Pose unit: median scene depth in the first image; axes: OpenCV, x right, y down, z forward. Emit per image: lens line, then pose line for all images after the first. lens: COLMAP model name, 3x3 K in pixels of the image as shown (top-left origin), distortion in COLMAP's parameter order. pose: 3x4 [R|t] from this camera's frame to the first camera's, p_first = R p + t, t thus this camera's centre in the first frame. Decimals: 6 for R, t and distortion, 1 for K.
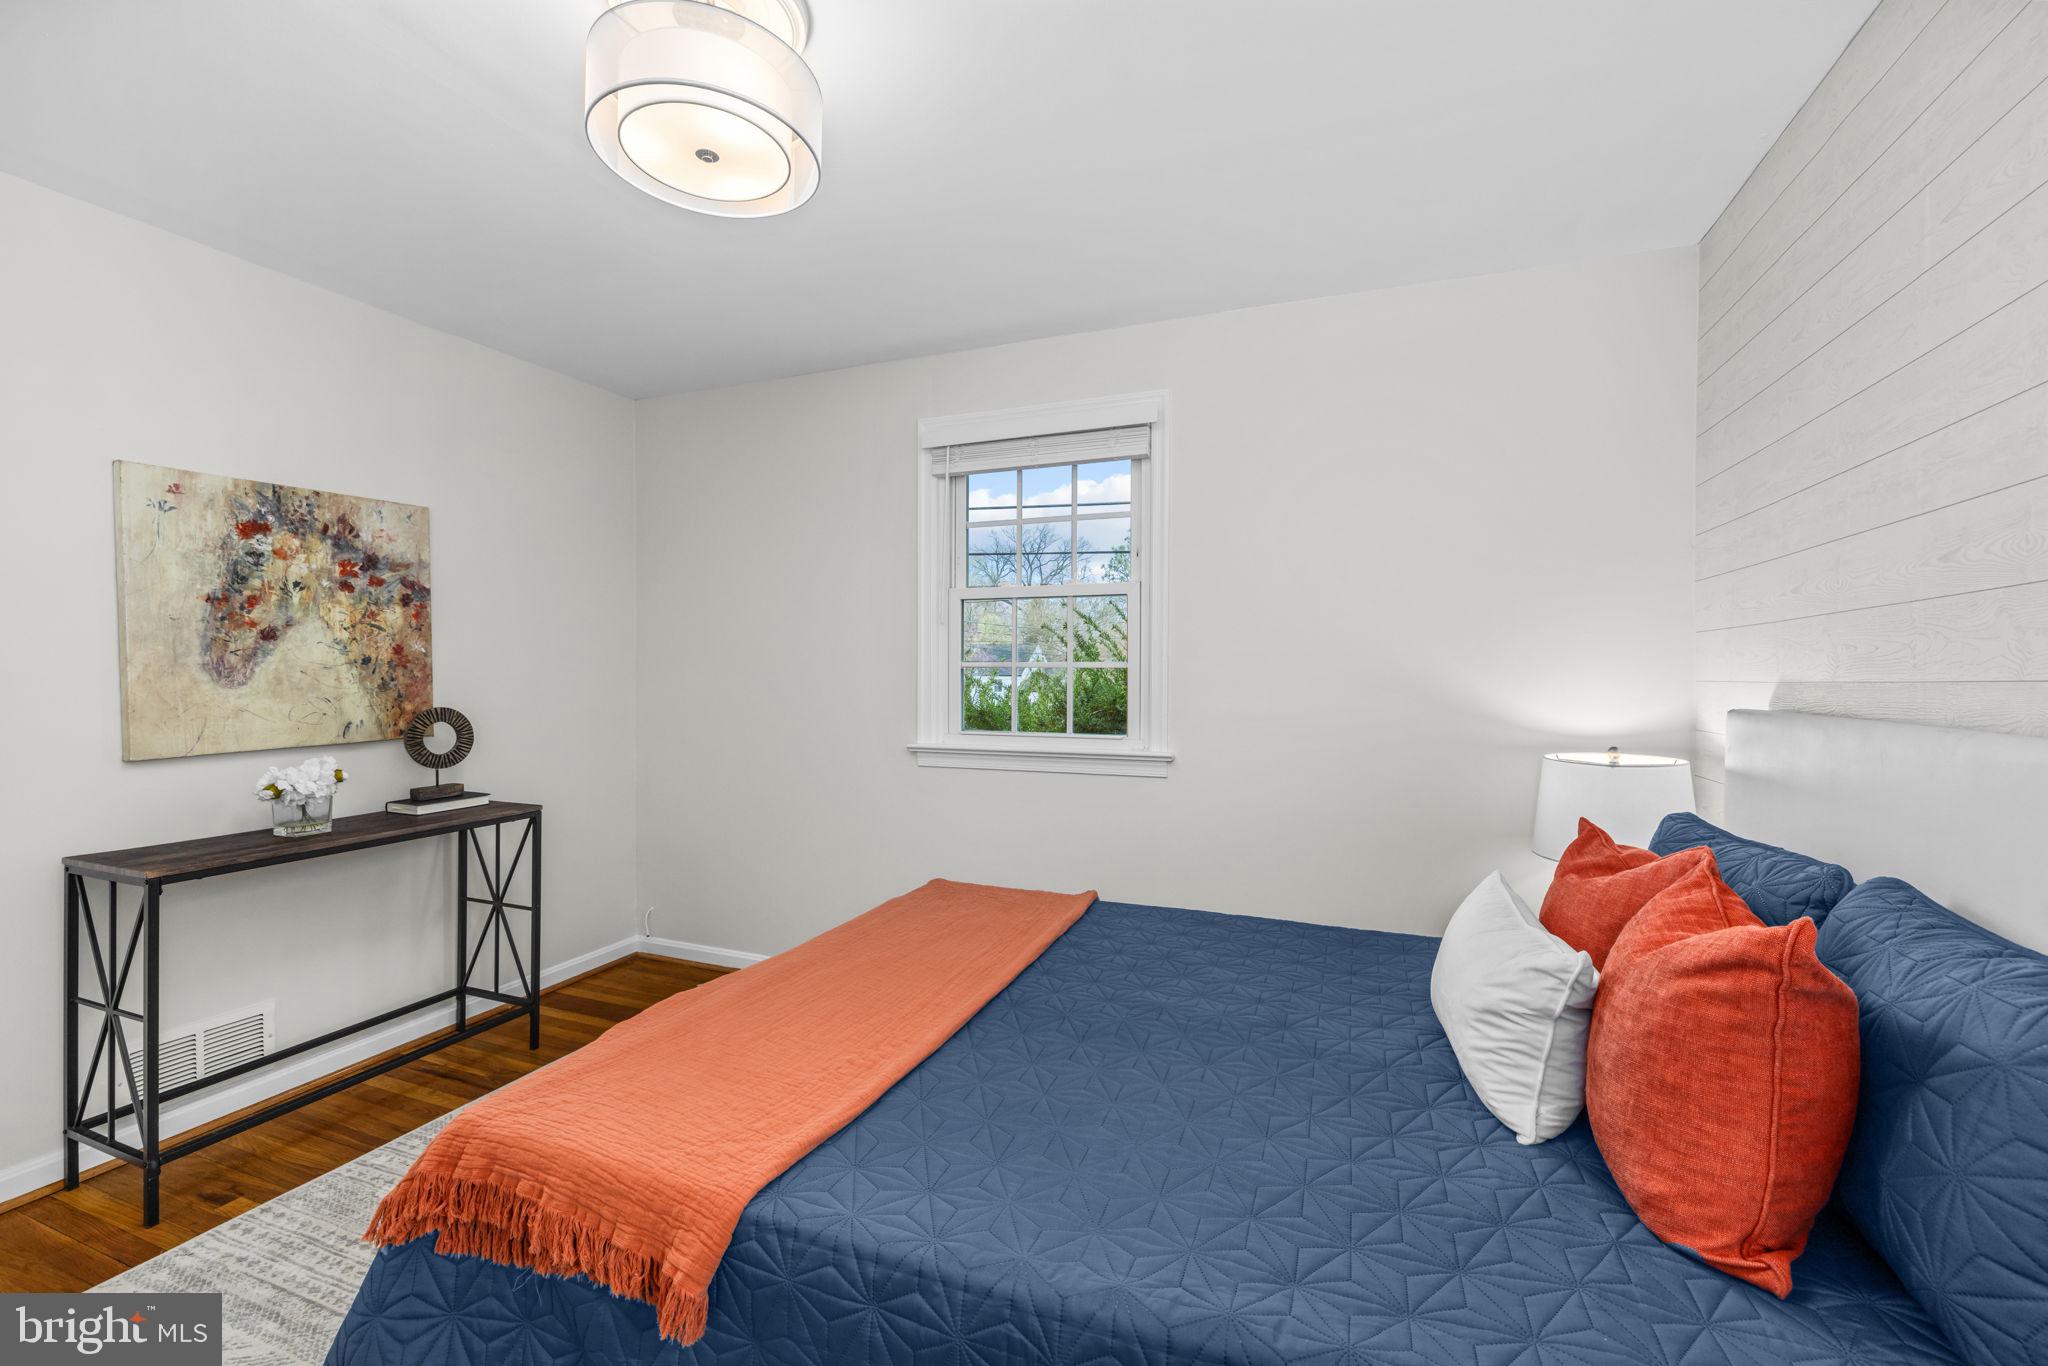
lens RADIAL K [[866.5, 0, 1017.5], [0, 866.5, 673.8], [0, 0, 1]] dist [-0.001305, -0.000095]
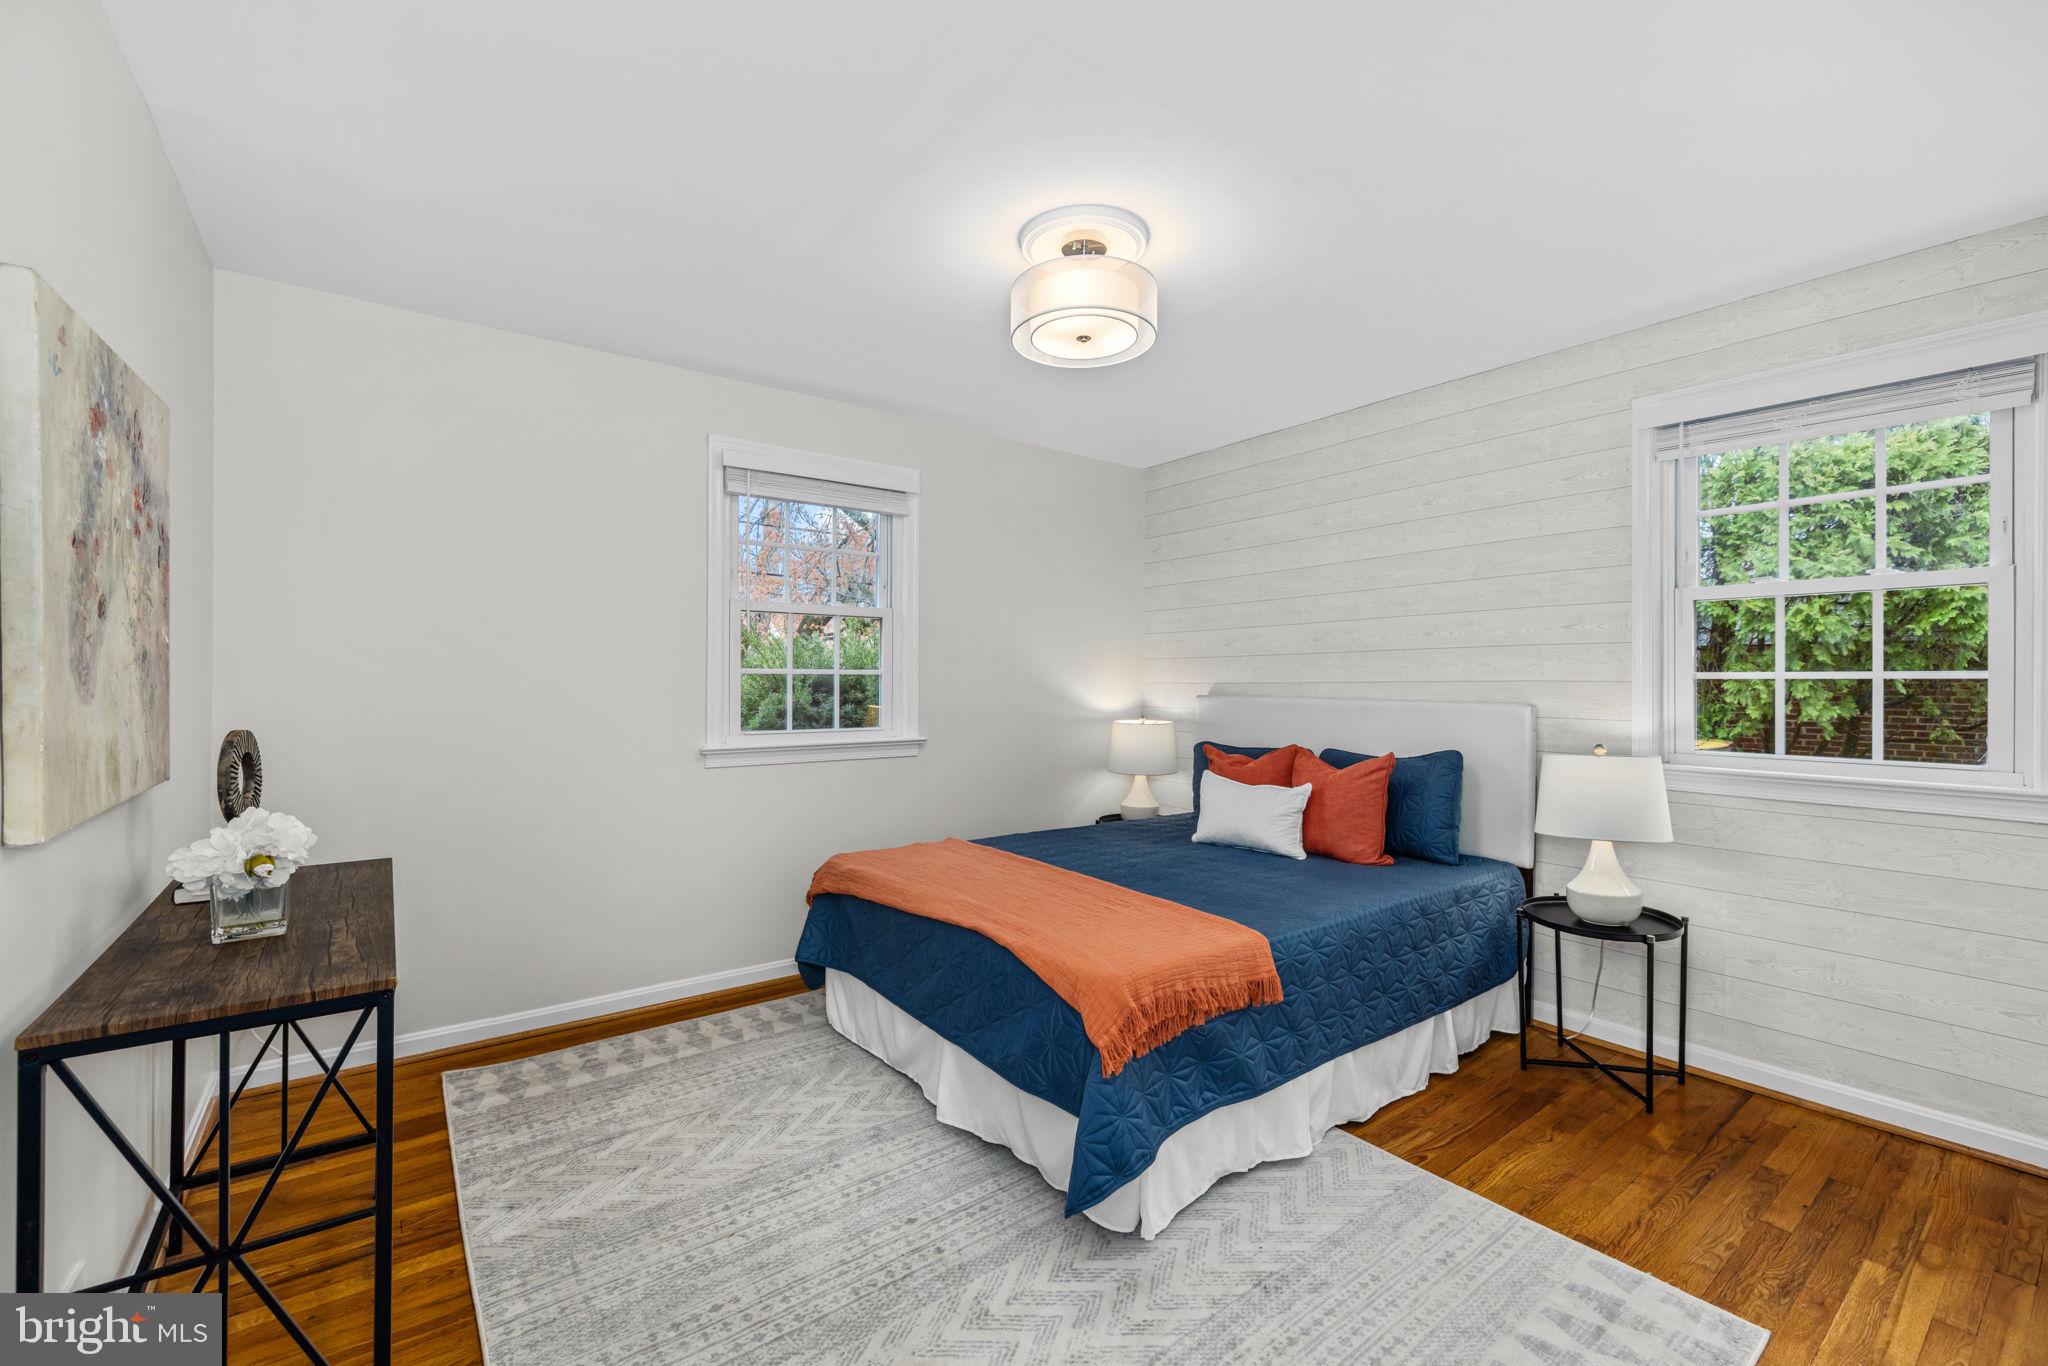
lens RADIAL K [[866.5, 0, 1017.5], [0, 866.5, 673.8], [0, 0, 1]] dist [-0.001305, -0.000095]
pose [[0.512977, 0.006261, 0.858380, -0.910419], [-0.001728, 0.999979, -0.006261, -0.000124], [-0.858401, 0.001728, 0.512977, 0.171269]]
